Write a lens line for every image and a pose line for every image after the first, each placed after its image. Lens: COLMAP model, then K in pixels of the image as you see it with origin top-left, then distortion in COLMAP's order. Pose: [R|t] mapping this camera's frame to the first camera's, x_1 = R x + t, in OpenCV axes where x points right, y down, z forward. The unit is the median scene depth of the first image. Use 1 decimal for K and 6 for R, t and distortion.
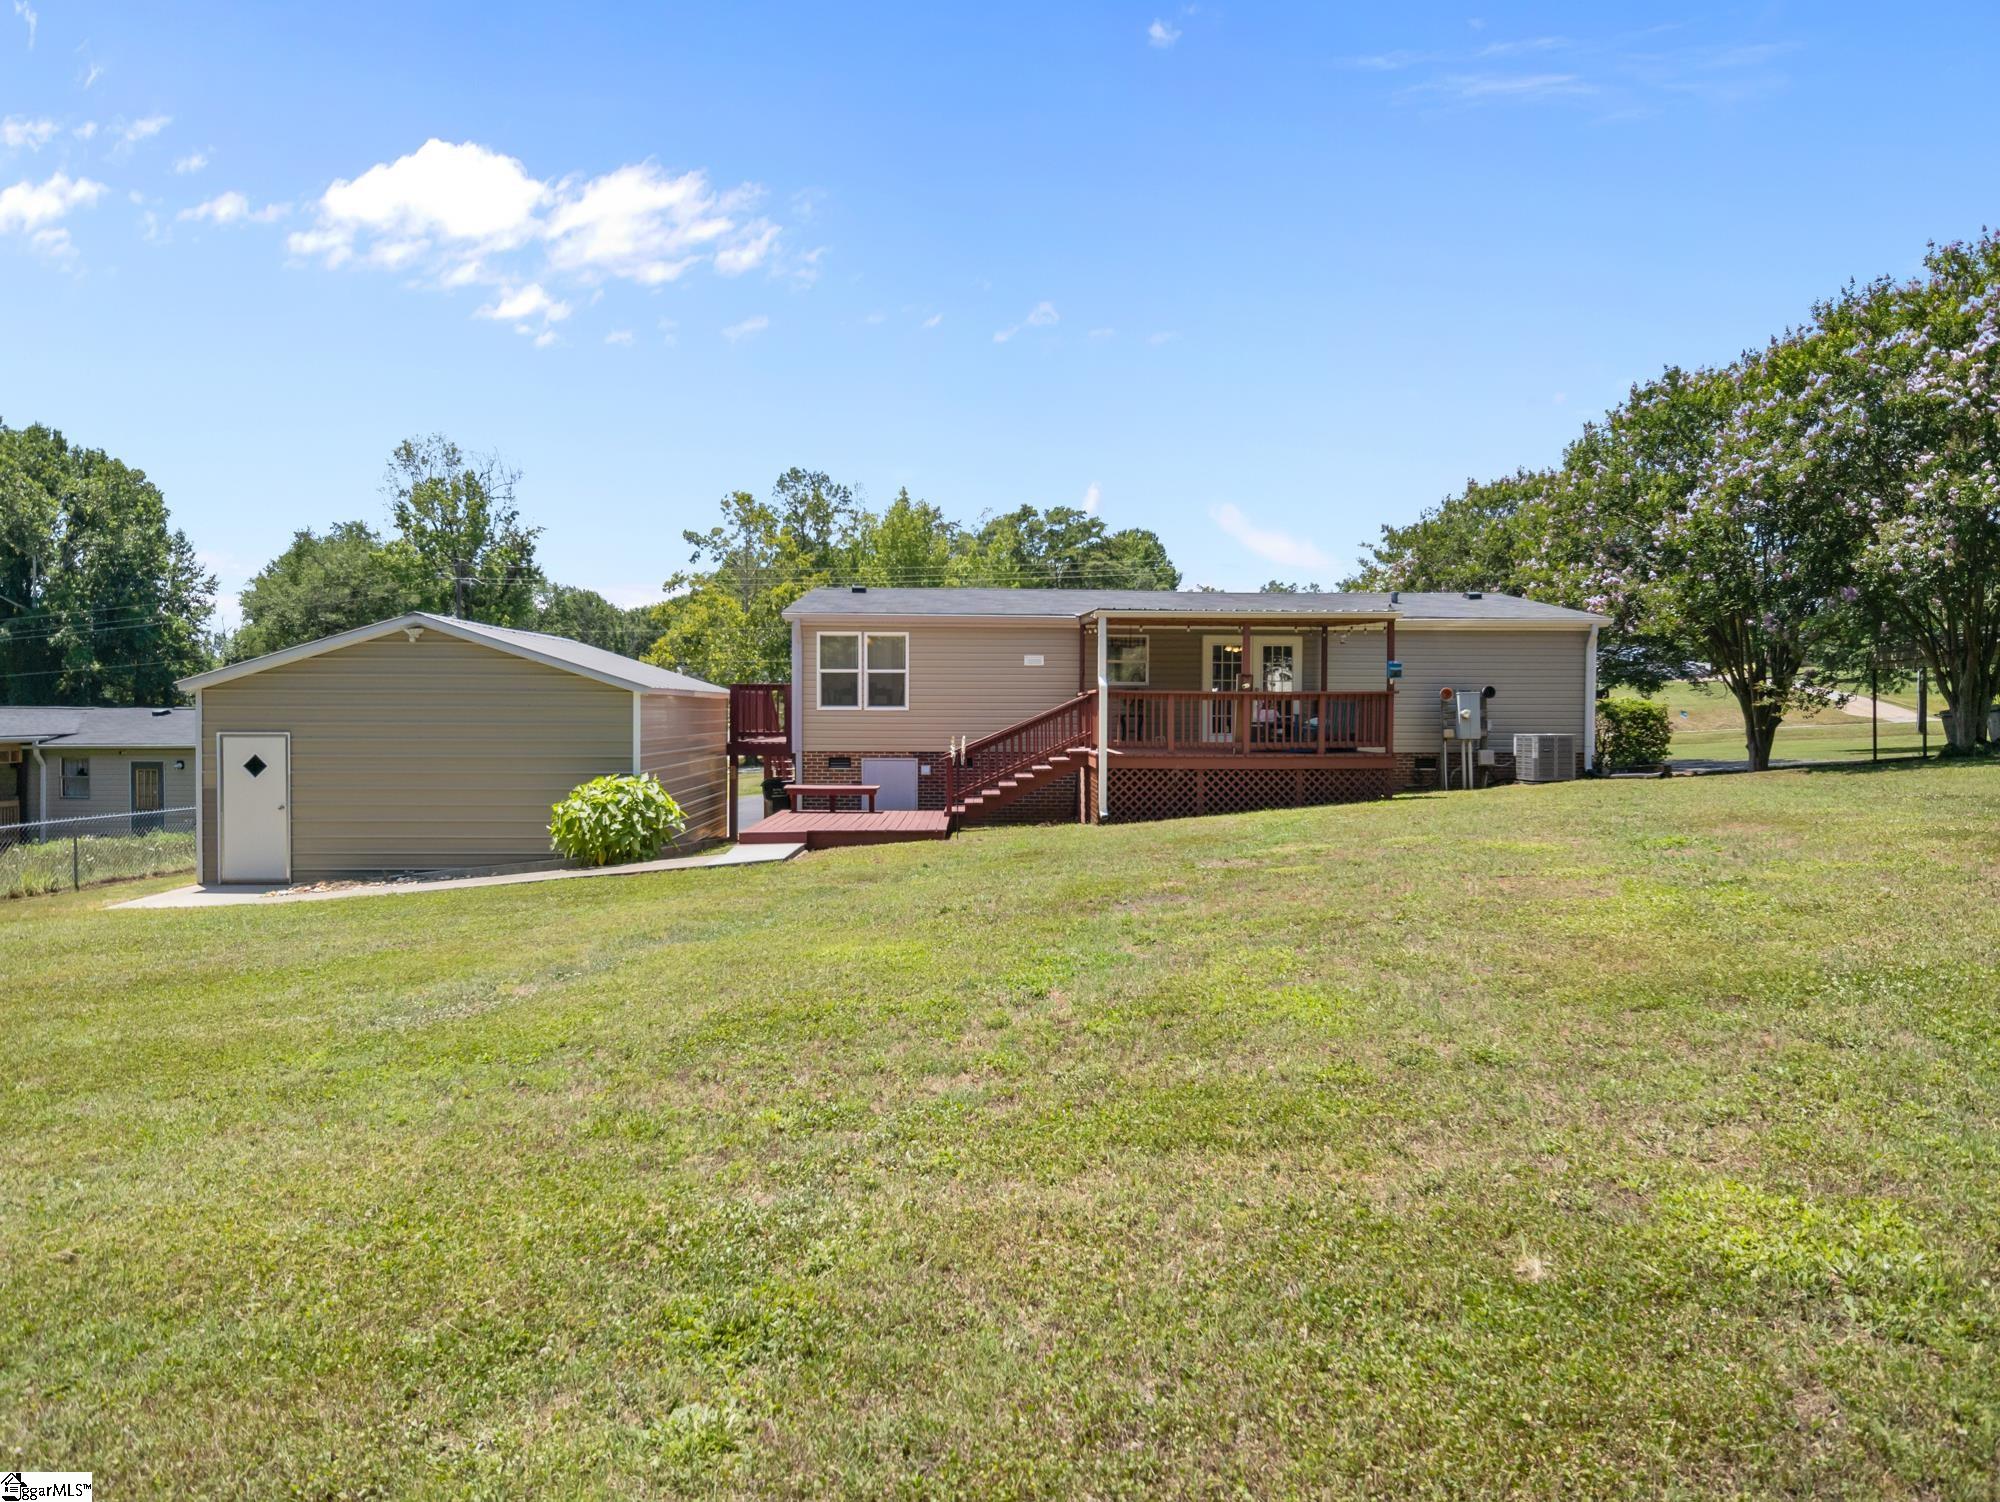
lens RADIAL K [[1124.3, 0, 1002.0], [0, 1124.3, 744.2], [0, 0, 1]] dist [-0.017134, 0.001975]
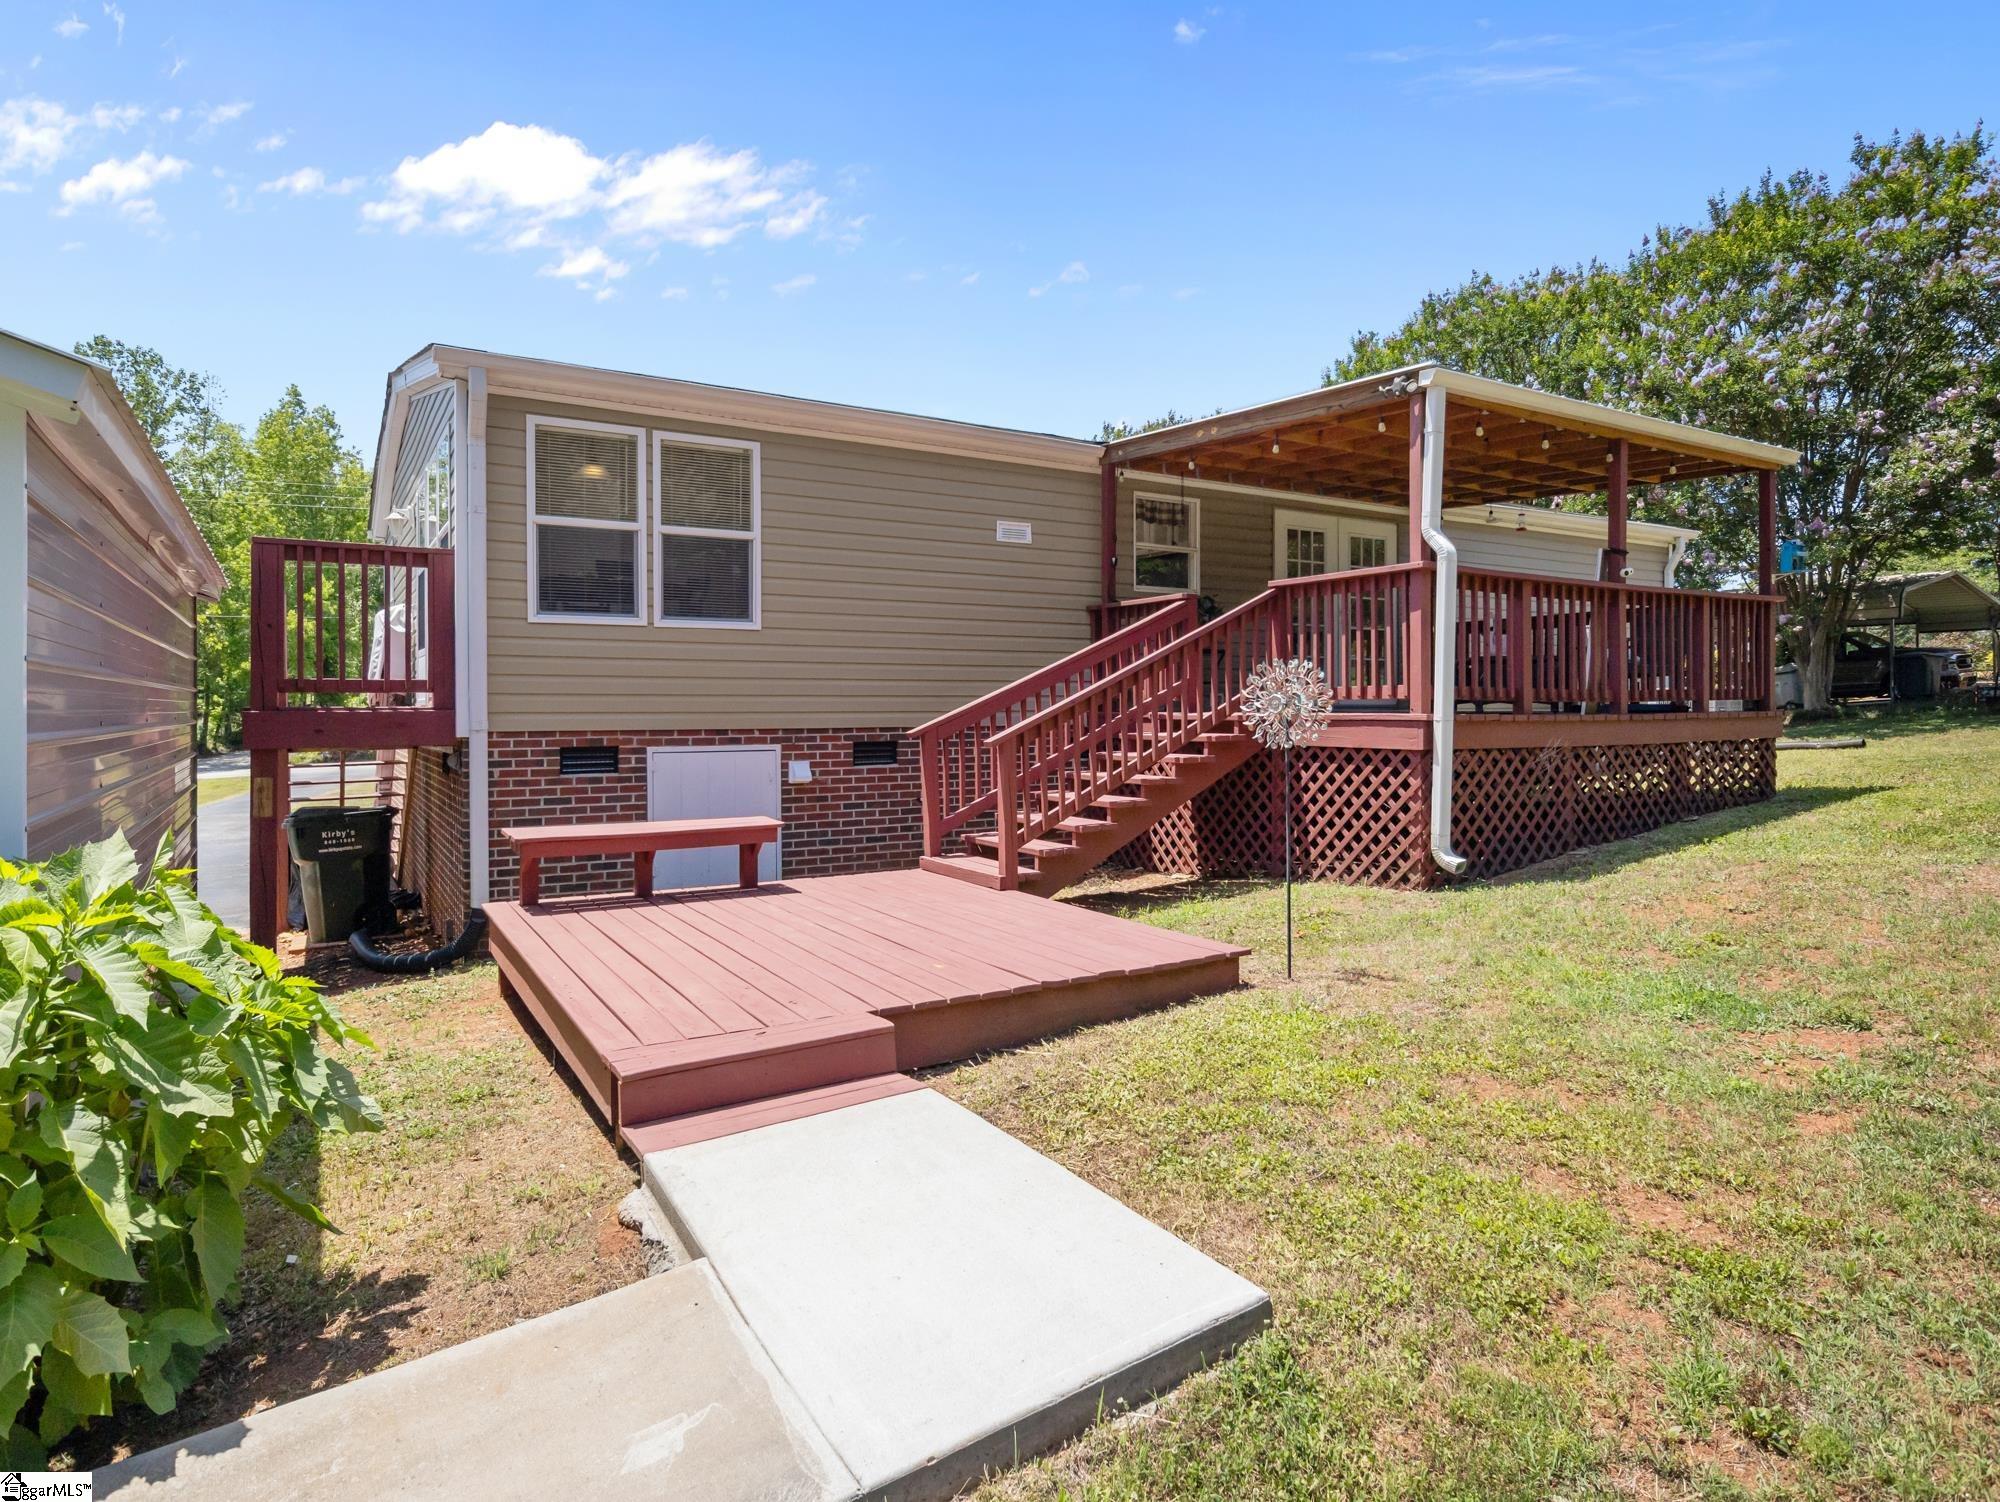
lens RADIAL K [[1139.2, 0, 1000.6], [0, 1139.2, 706.2], [0, 0, 1]] dist [-0.011160, 0.004065]
pose [[0.869412, -0.006480, 0.494046, -0.214834], [0.019810, 0.999567, -0.021750, 0.009283], [-0.493691, 0.028697, 0.869164, 0.589095]]
